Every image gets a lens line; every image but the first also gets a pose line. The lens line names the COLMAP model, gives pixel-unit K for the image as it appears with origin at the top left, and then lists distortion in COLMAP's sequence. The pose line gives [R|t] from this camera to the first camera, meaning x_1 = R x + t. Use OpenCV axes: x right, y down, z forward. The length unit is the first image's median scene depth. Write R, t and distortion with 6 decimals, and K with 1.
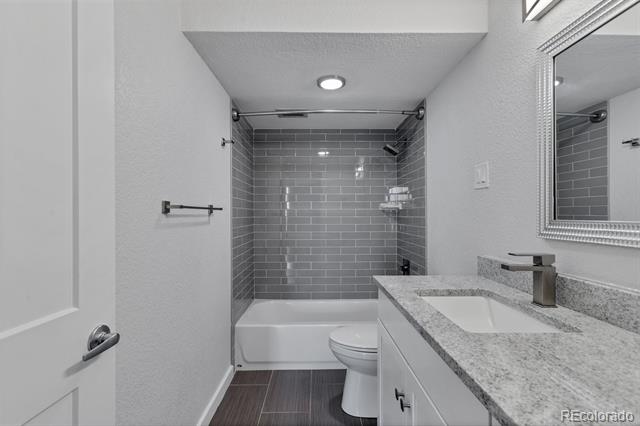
lens RADIAL K [[286.9, 0, 316.2], [0, 286.9, 214.3], [0, 0, 1]] dist [-0.014715, 0.017299]
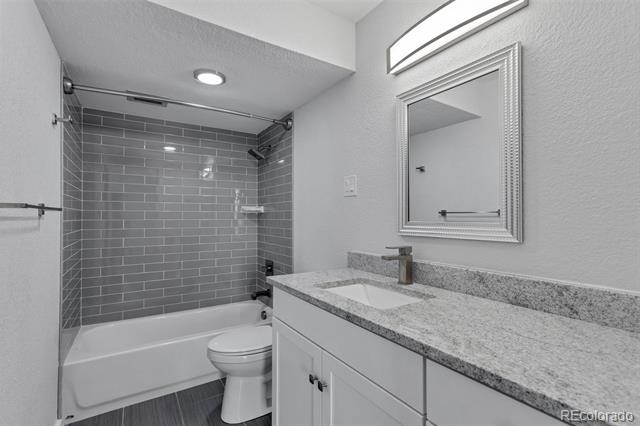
lens RADIAL K [[286.9, 0, 316.2], [0, 286.9, 214.3], [0, 0, 1]] dist [-0.014715, 0.017299]
pose [[0.863589, 0.008490, 0.504125, -0.120602], [-0.003815, 0.999940, -0.010305, 0.000034], [-0.504182, 0.006976, 0.863569, 0.011983]]
